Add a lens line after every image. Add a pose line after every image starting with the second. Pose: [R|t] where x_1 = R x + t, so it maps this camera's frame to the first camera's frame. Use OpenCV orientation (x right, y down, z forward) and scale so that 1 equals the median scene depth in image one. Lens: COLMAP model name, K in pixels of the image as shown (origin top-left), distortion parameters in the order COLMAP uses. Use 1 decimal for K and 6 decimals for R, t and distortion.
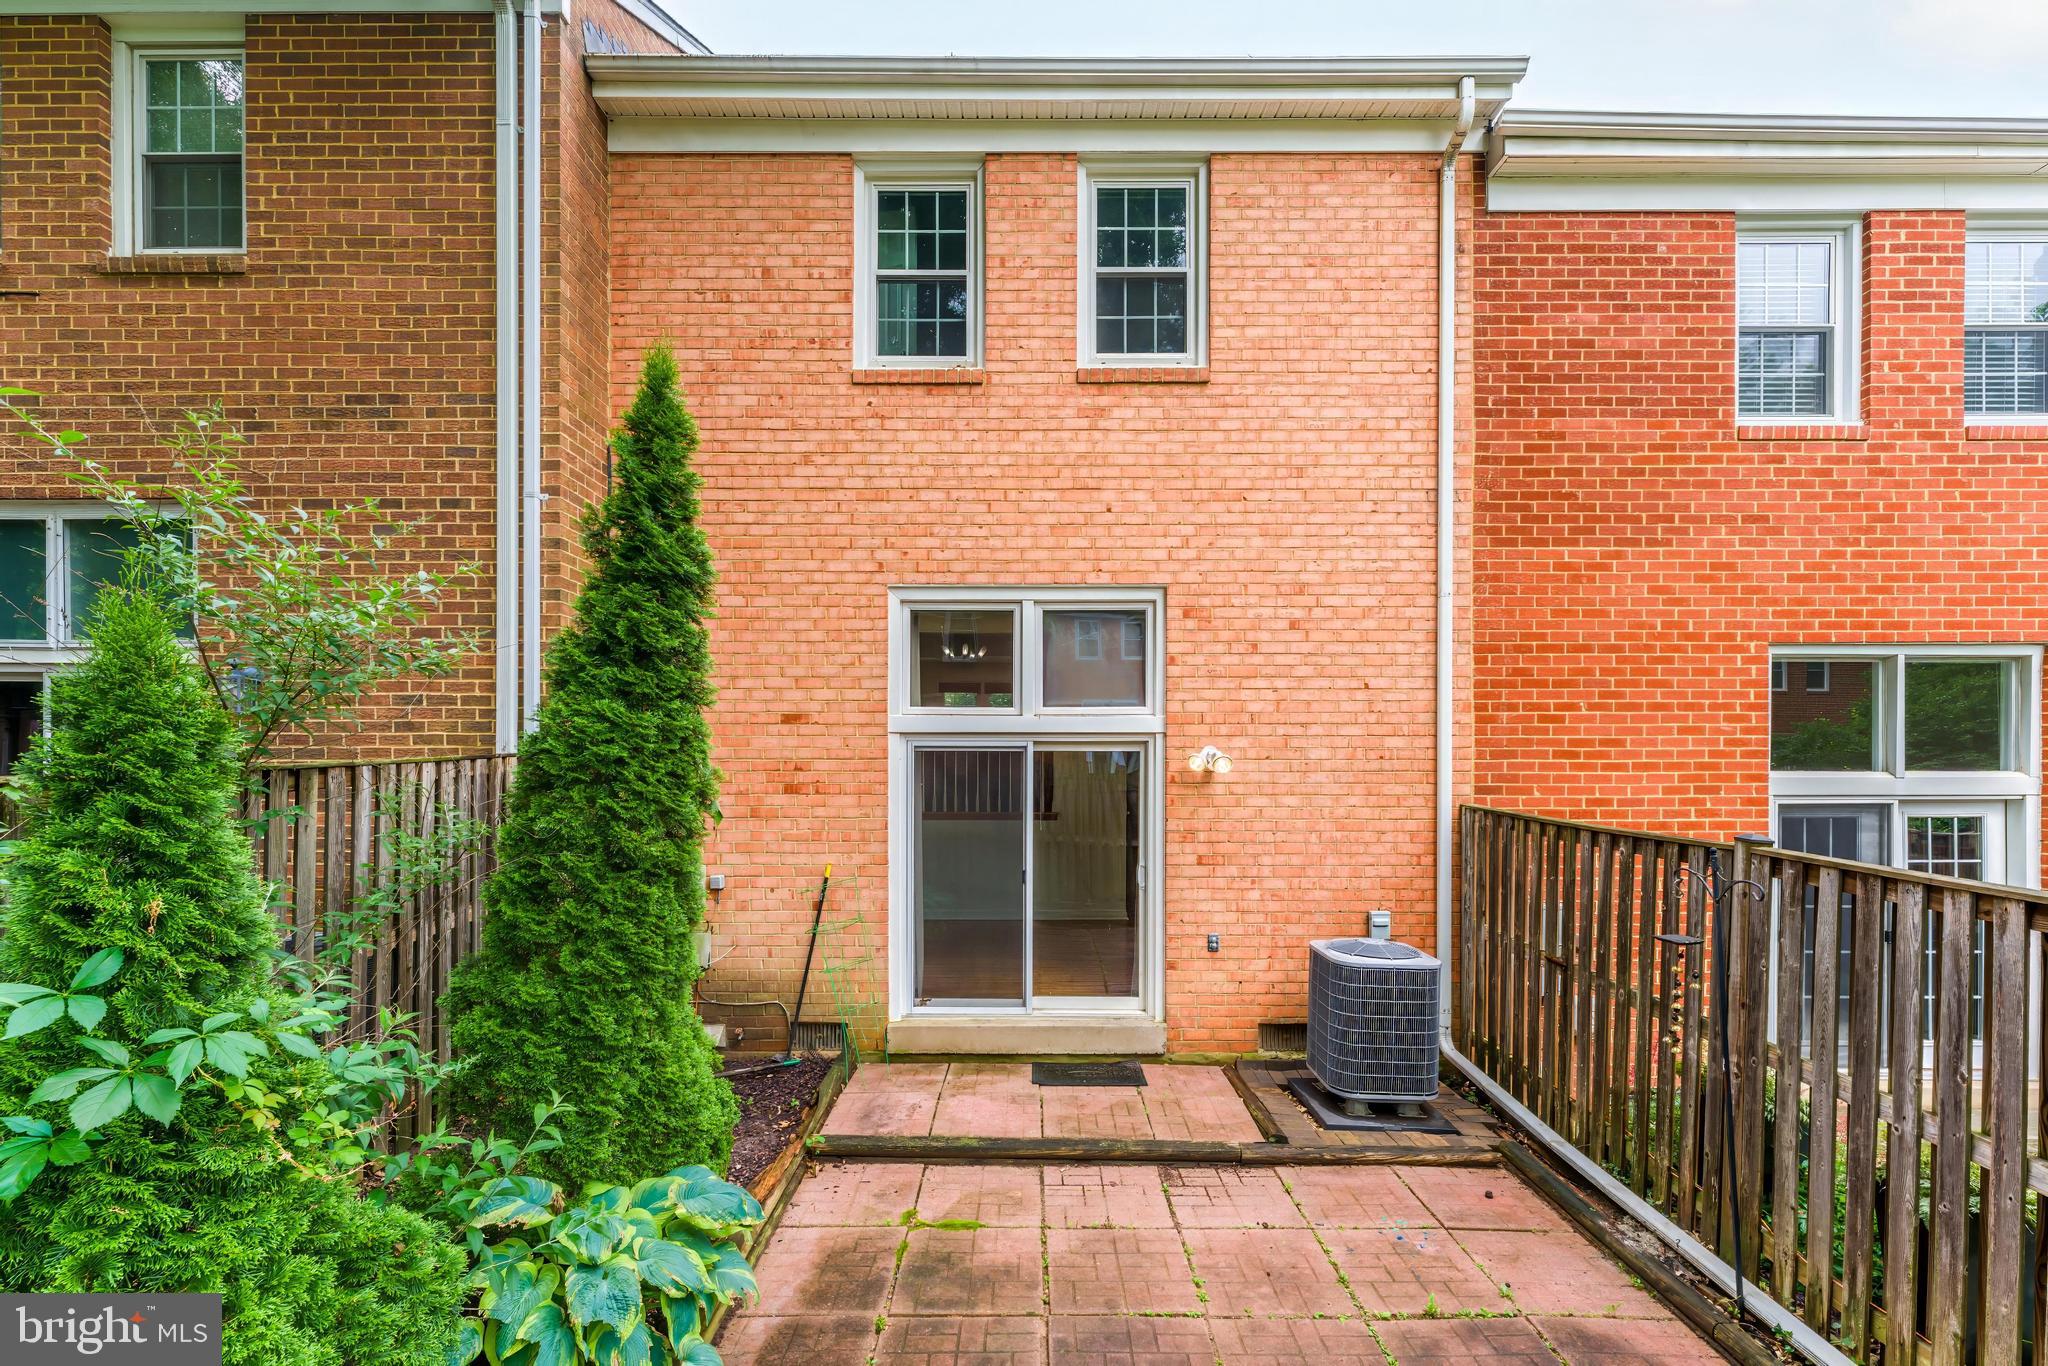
lens RADIAL K [[862.3, 0, 1024.9], [0, 862.3, 745.9], [0, 0, 1]] dist [0.000036, 0.000129]
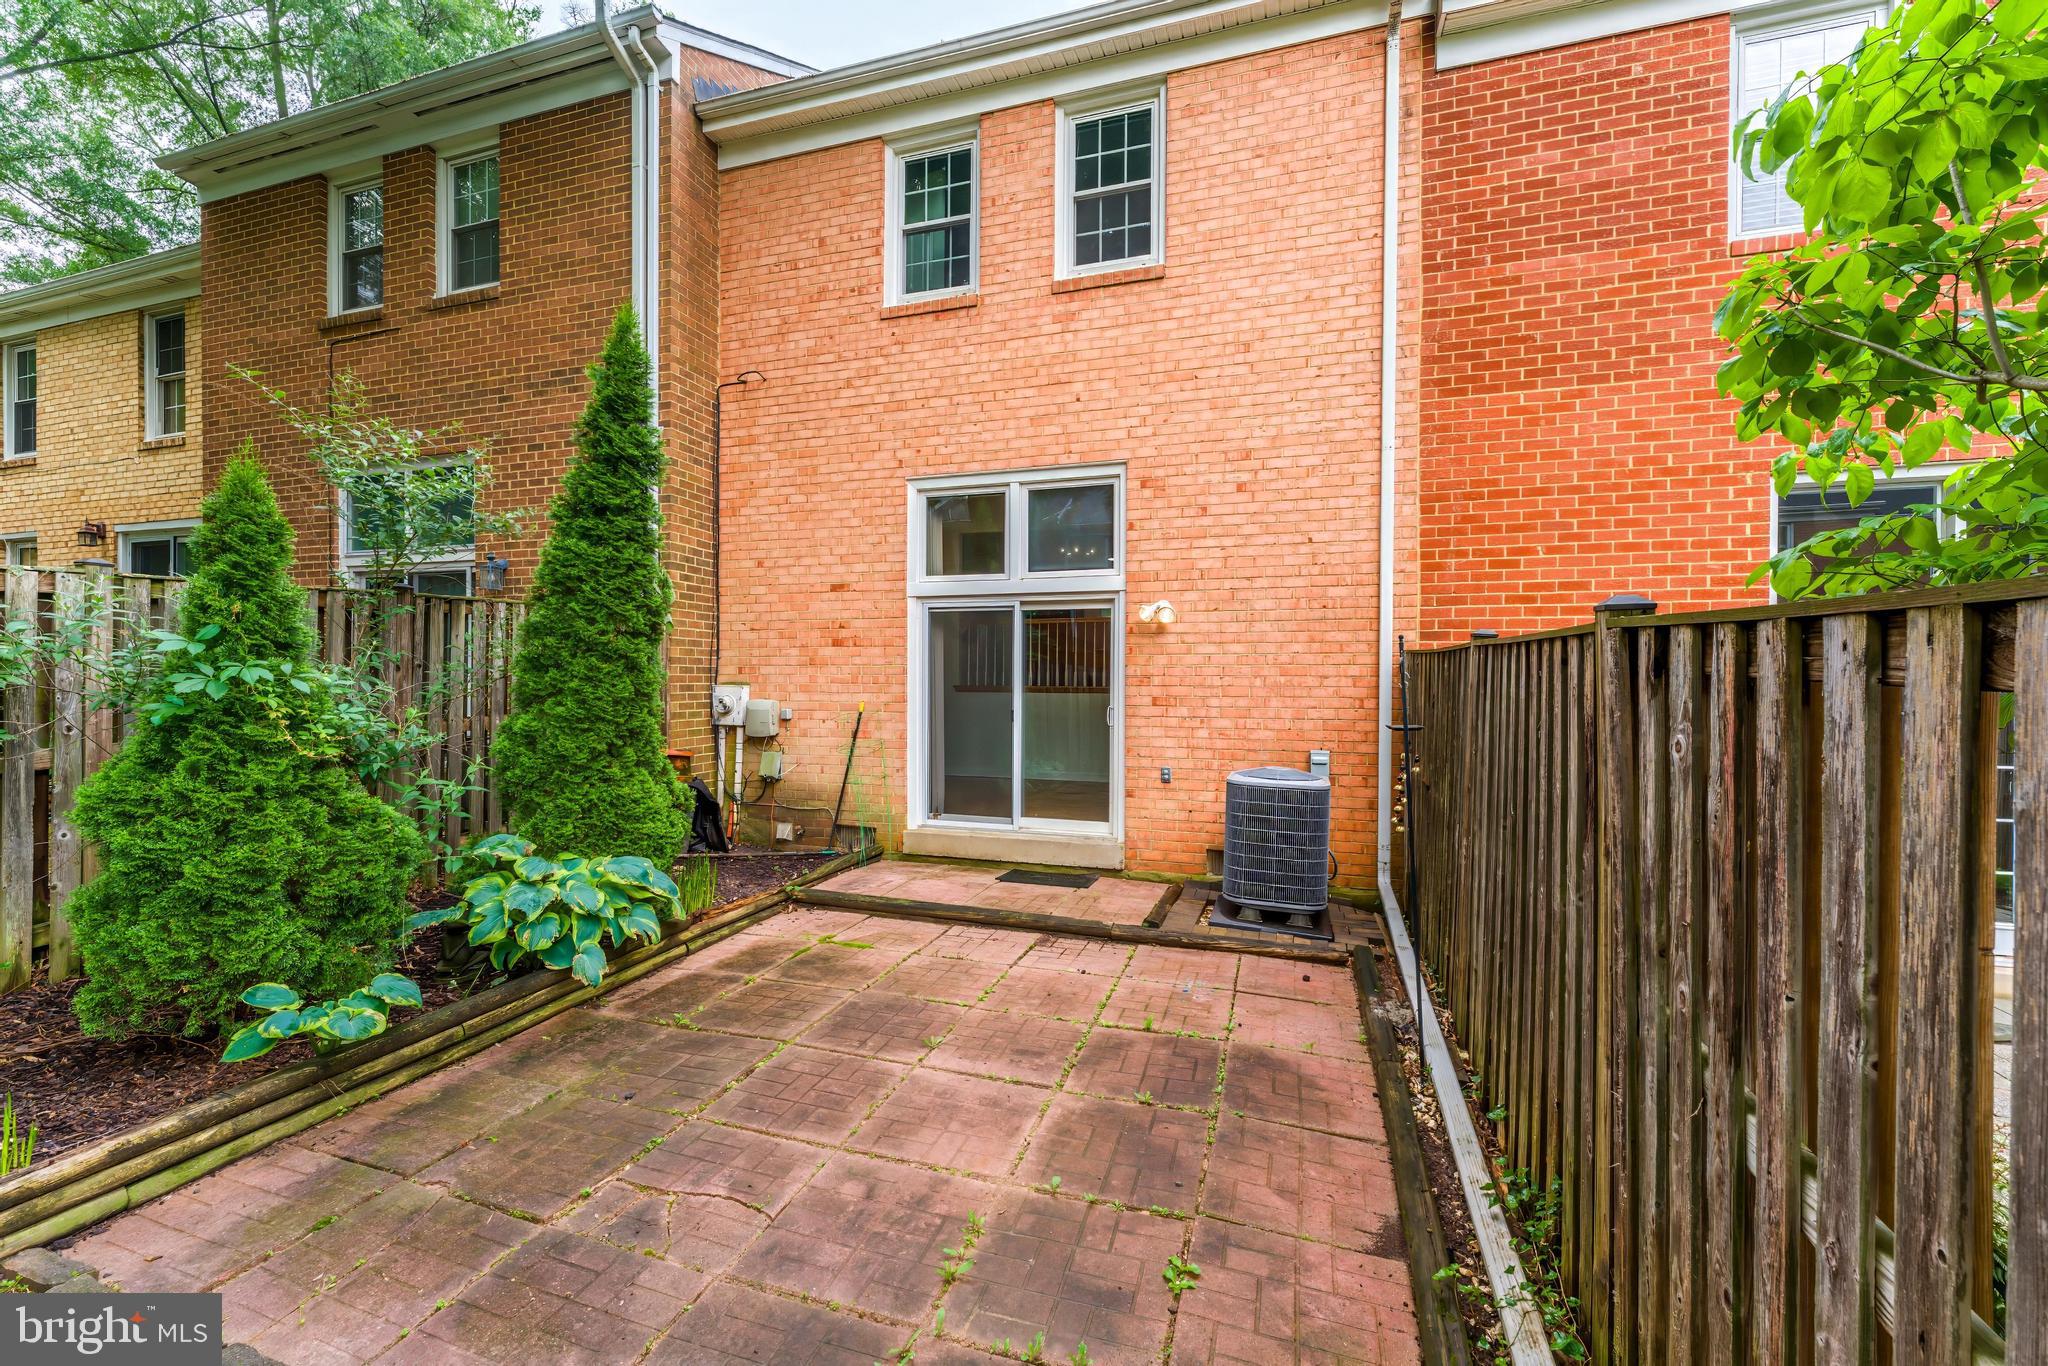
lens RADIAL K [[828.2, 0, 1039.8], [0, 828.2, 673.4], [0, 0, 1]] dist [0.000112, 0.000000]
pose [[0.953001, 0.000002, -0.302968, 0.386920], [-0.000013, 1.000000, -0.000036, 0.095335], [0.302968, 0.000038, 0.953001, -0.079098]]
